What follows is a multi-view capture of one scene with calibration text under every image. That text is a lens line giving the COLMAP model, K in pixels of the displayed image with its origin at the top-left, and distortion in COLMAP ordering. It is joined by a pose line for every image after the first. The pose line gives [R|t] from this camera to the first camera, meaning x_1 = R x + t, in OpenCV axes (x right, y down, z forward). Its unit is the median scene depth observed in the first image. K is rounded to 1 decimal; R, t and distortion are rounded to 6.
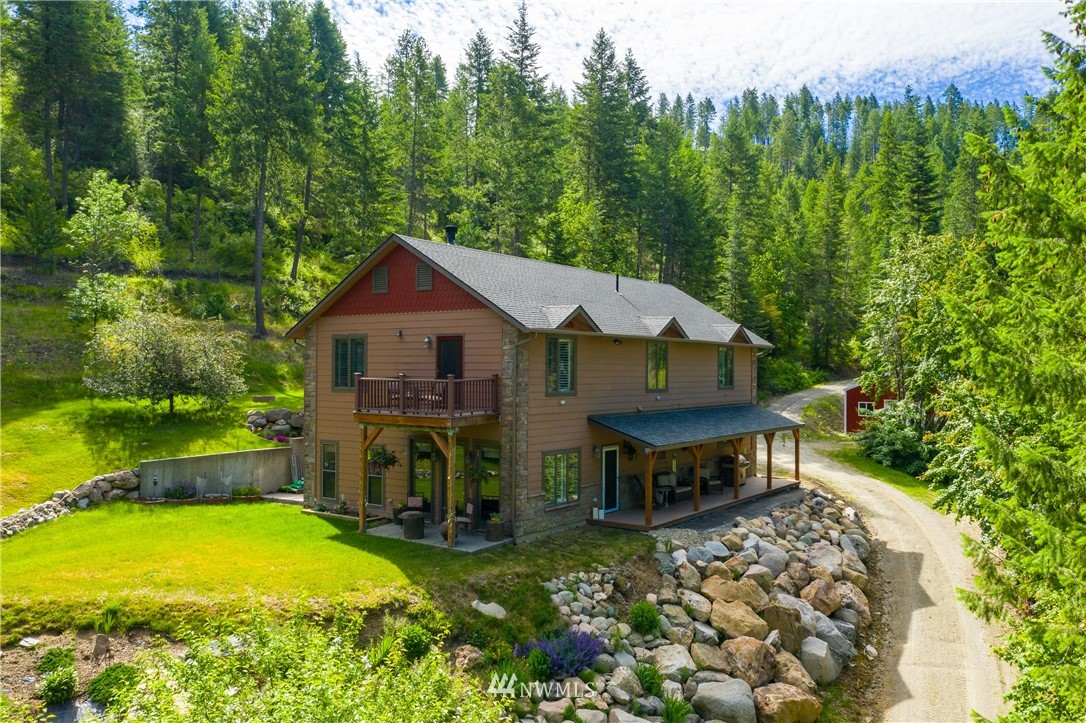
lens RADIAL K [[857.6, 0, 540.0], [0, 857.6, 364.6], [0, 0, 1]] dist [-0.021871, -0.000195]
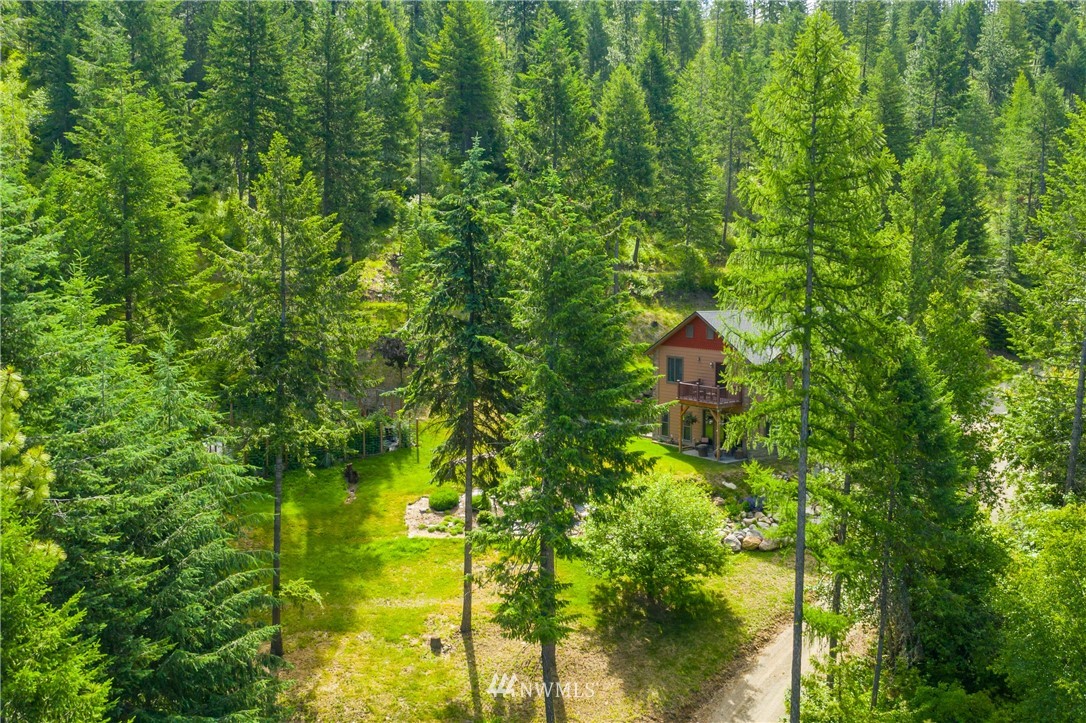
lens RADIAL K [[857.6, 0, 544.3], [0, 857.6, 363.7], [0, 0, 1]] dist [-0.021871, -0.000195]
pose [[0.930493, 0.017808, -0.365876, 0.254284], [0.011945, 0.996811, 0.078895, -0.198772], [0.366114, -0.077781, 0.927314, -1.090968]]
